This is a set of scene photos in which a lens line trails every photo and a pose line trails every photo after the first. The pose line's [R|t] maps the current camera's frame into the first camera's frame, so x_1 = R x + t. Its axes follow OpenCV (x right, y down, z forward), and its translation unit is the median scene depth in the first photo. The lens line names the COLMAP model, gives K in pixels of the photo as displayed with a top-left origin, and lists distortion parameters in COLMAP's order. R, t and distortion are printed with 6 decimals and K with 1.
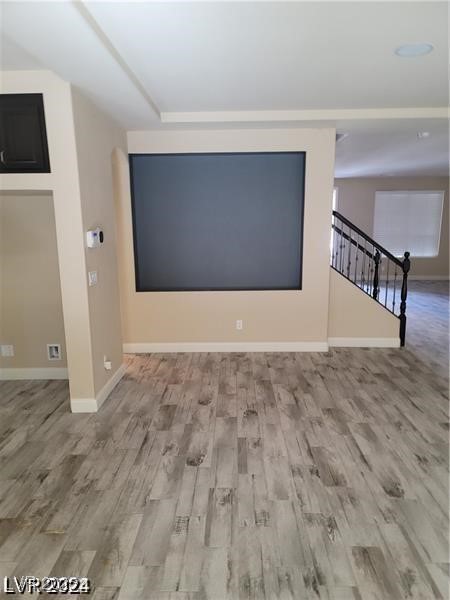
lens RADIAL K [[434.2, 0, 224.9], [0, 434.2, 310.6], [0, 0, 1]] dist [0.066948, -0.055301]
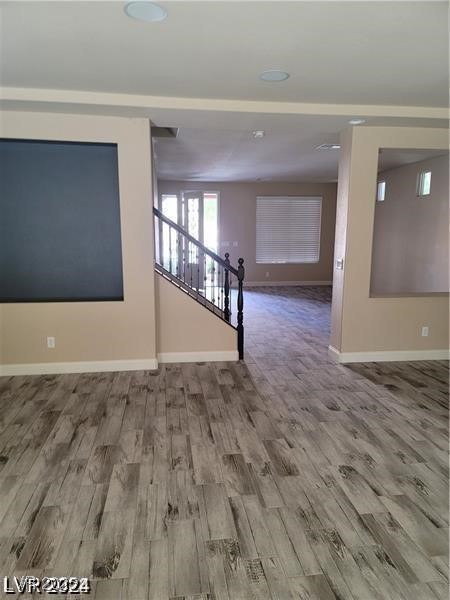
lens RADIAL K [[434.2, 0, 224.9], [0, 434.2, 310.6], [0, 0, 1]] dist [0.066948, -0.055301]
pose [[0.986375, -0.018245, 0.163497, 0.252523], [0.020072, 0.999753, -0.009526, -0.016107], [-0.163283, 0.012678, 0.986498, 0.104031]]
